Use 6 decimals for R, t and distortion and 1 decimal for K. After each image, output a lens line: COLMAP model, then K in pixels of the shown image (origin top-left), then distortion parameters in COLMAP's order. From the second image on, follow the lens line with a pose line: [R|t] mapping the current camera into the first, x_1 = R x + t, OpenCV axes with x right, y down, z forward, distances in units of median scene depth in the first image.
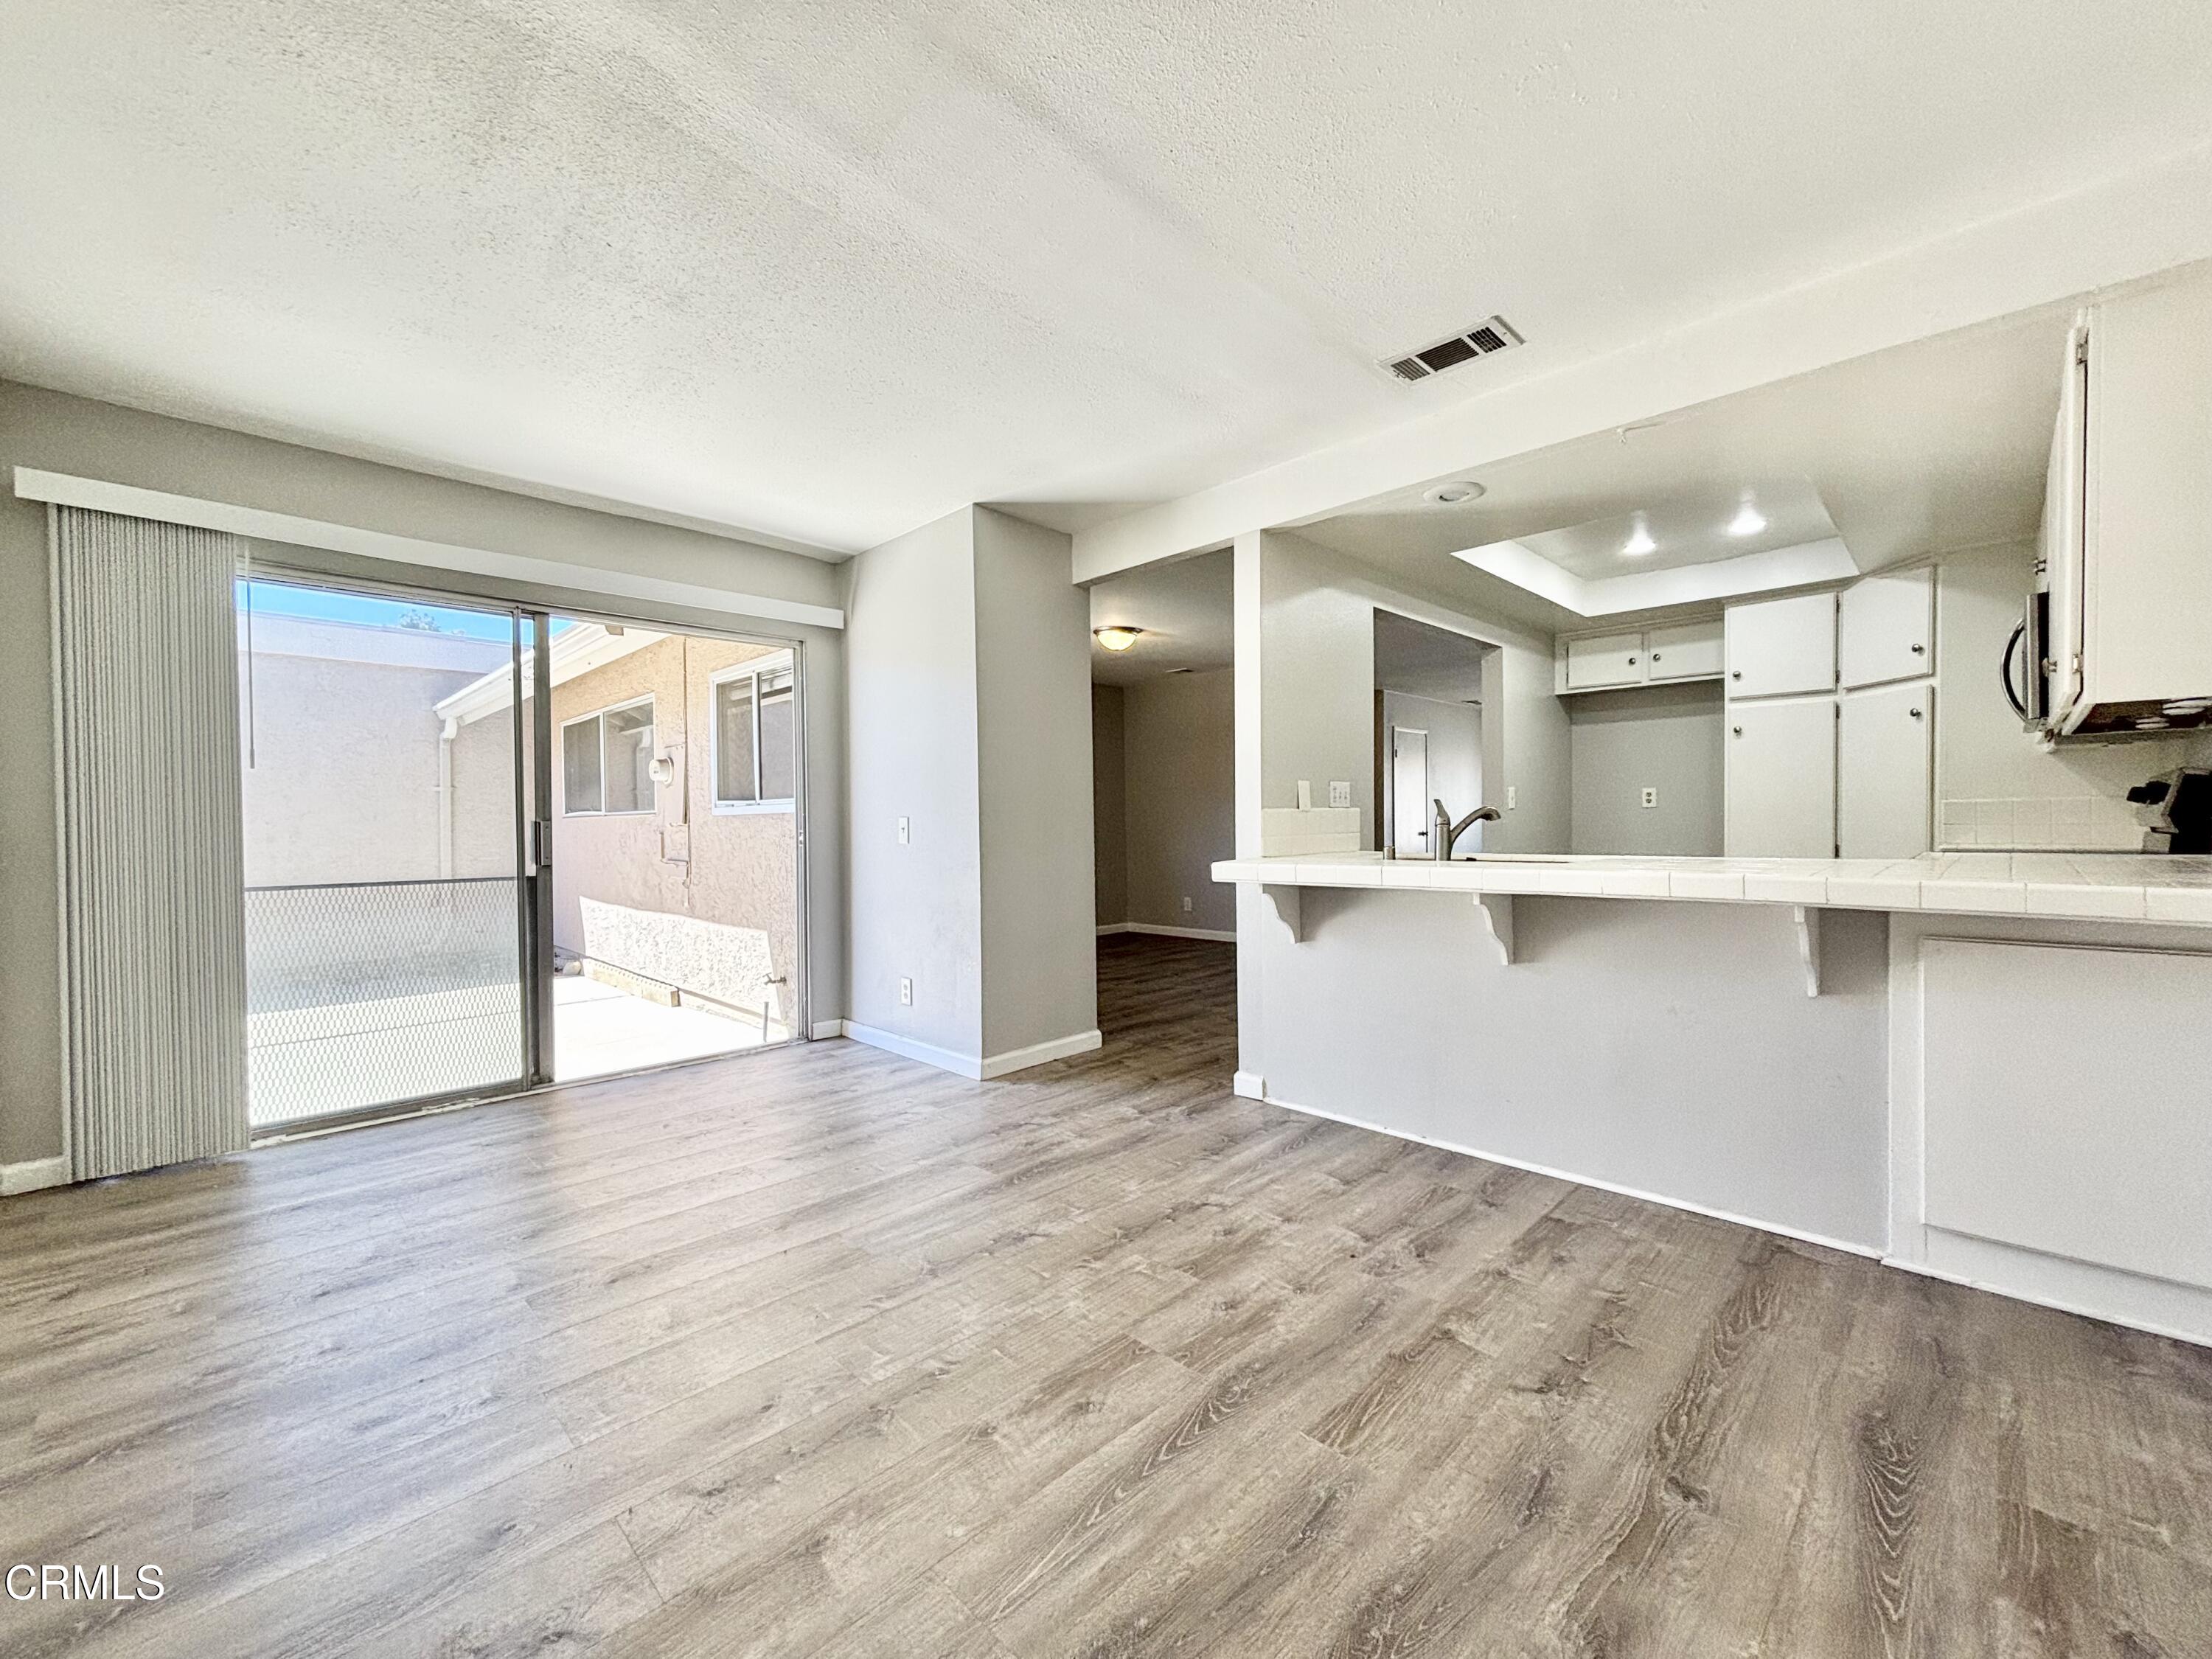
lens RADIAL K [[889.5, 0, 1106.7], [0, 889.5, 834.8], [0, 0, 1]] dist [0.017626, -0.006390]
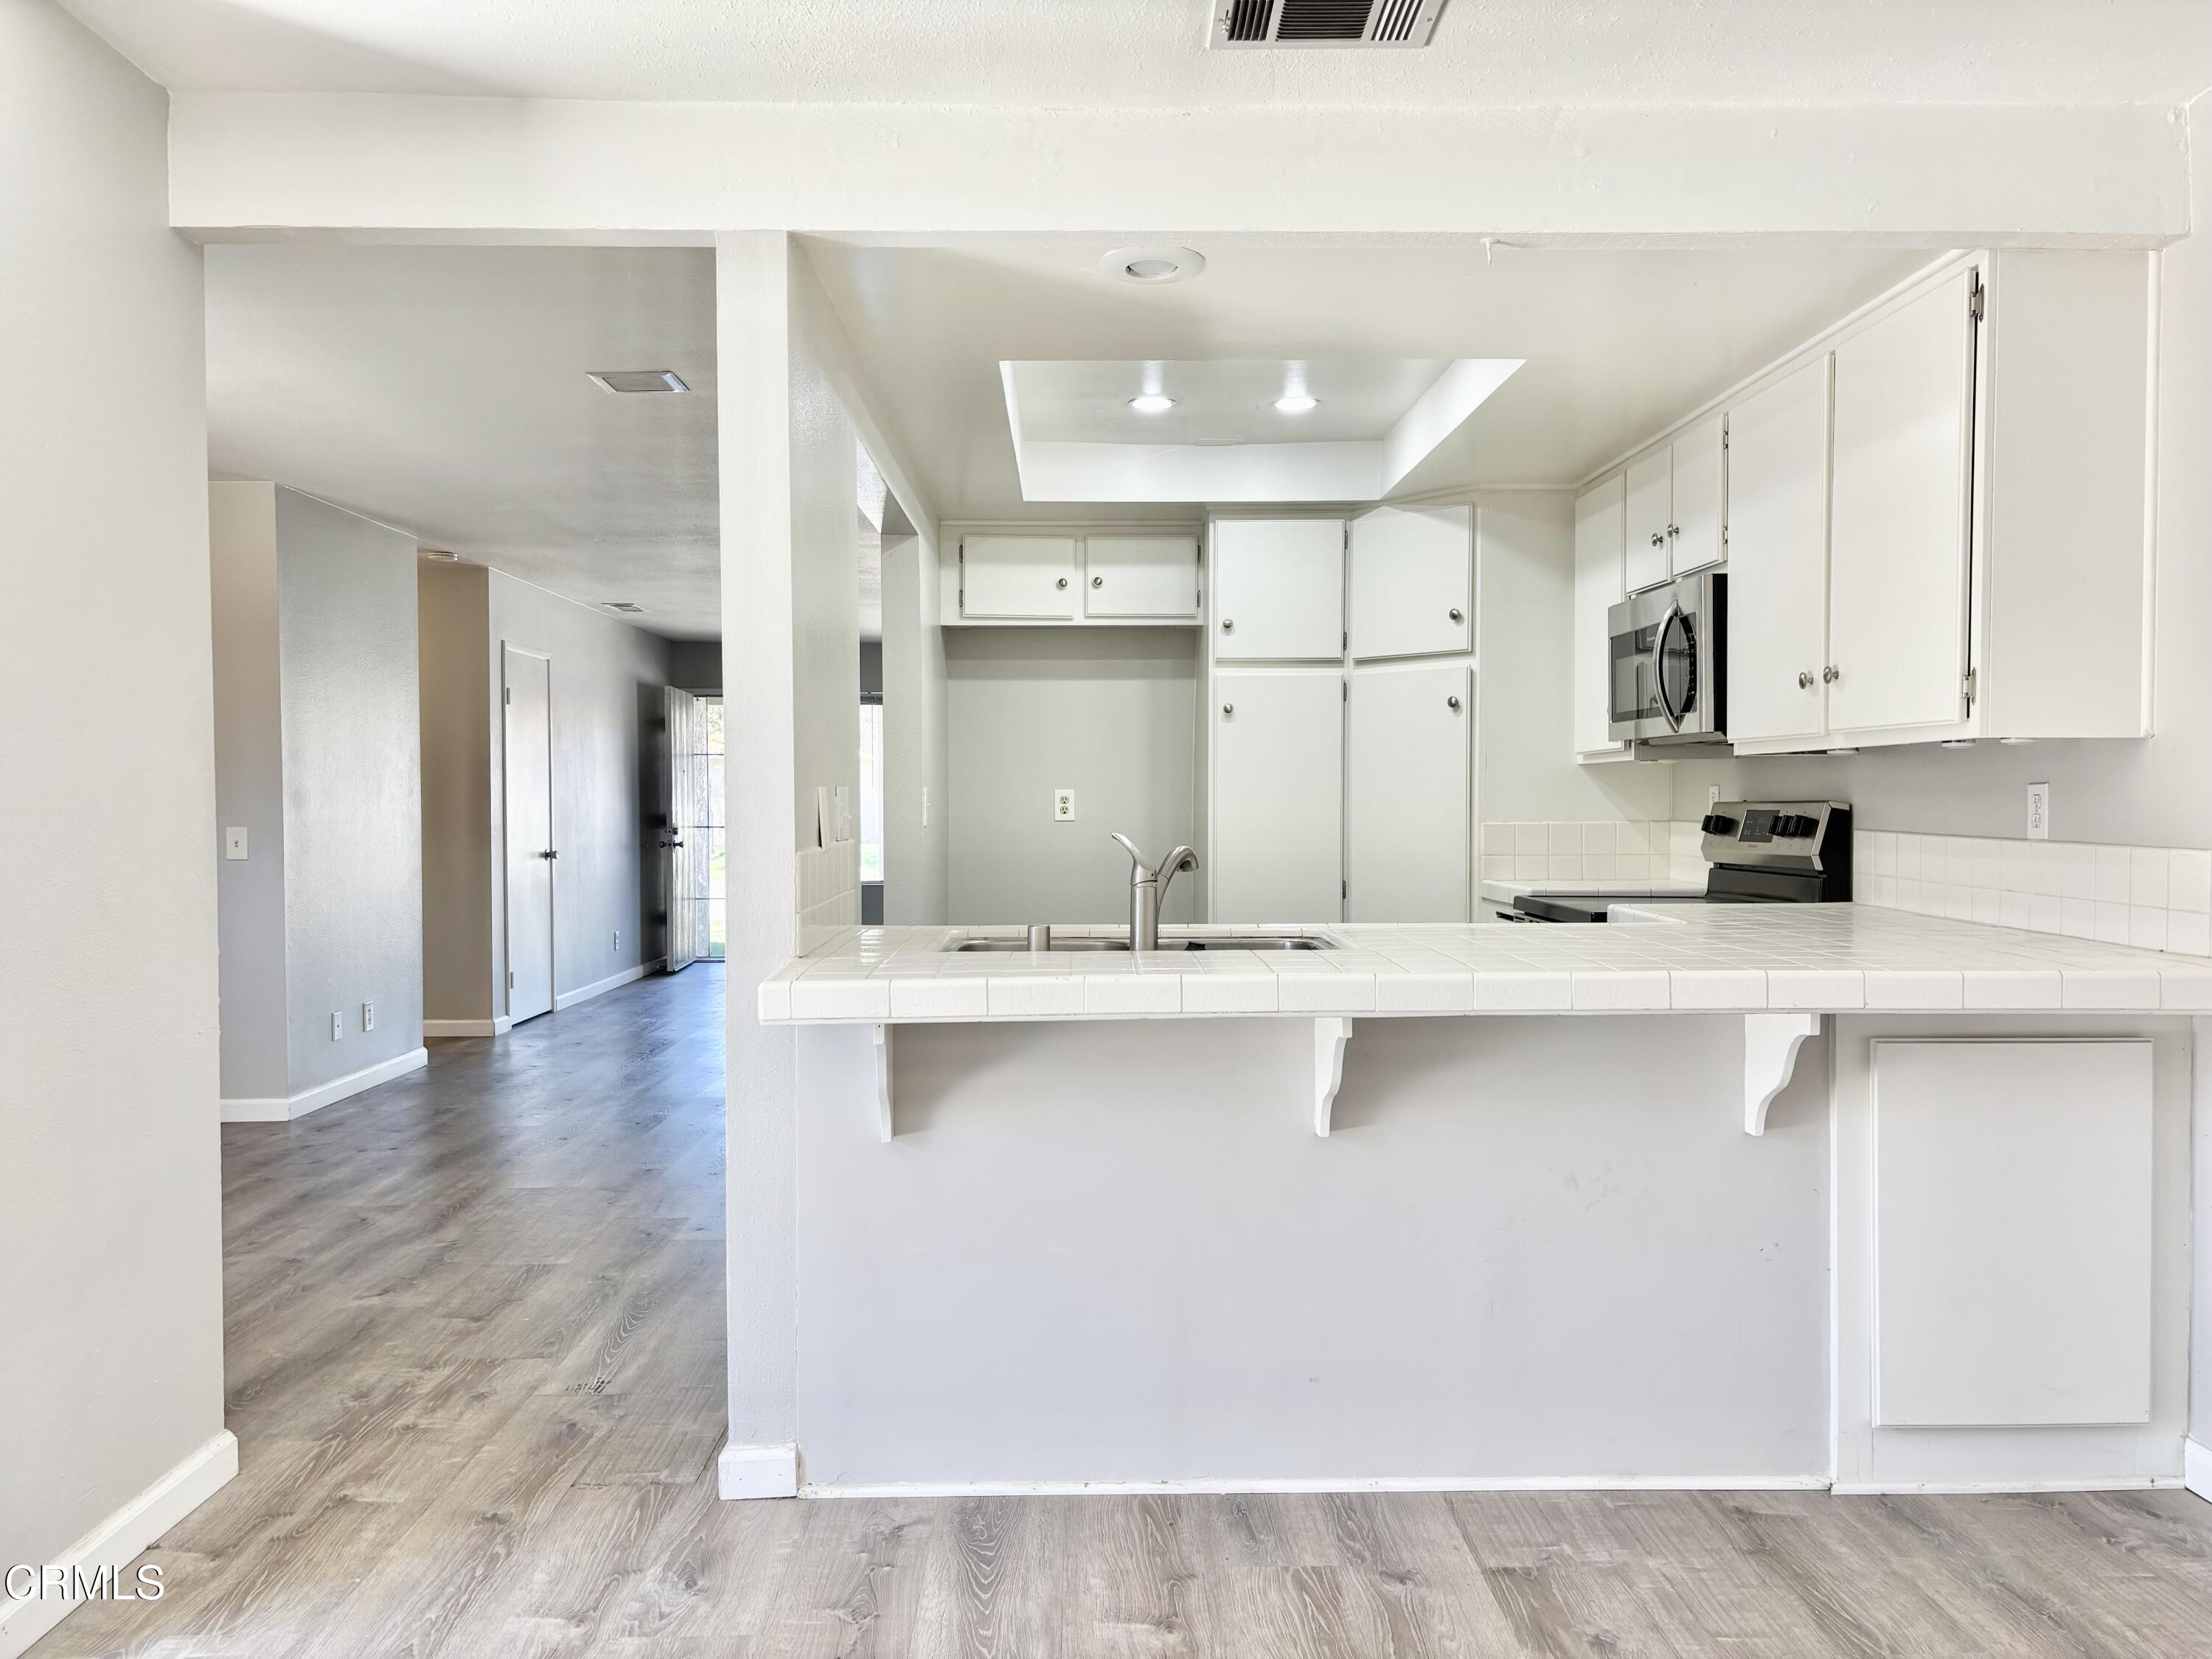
lens RADIAL K [[1659.1, 0, 1098.6], [0, 1659.1, 852.7], [0, 0, 1]] dist [0.138448, -0.170733]
pose [[0.698789, -0.016475, 0.715138, -0.318912], [0.008136, 0.999853, 0.015085, -0.040264], [-0.715281, -0.004722, 0.698821, 0.280589]]
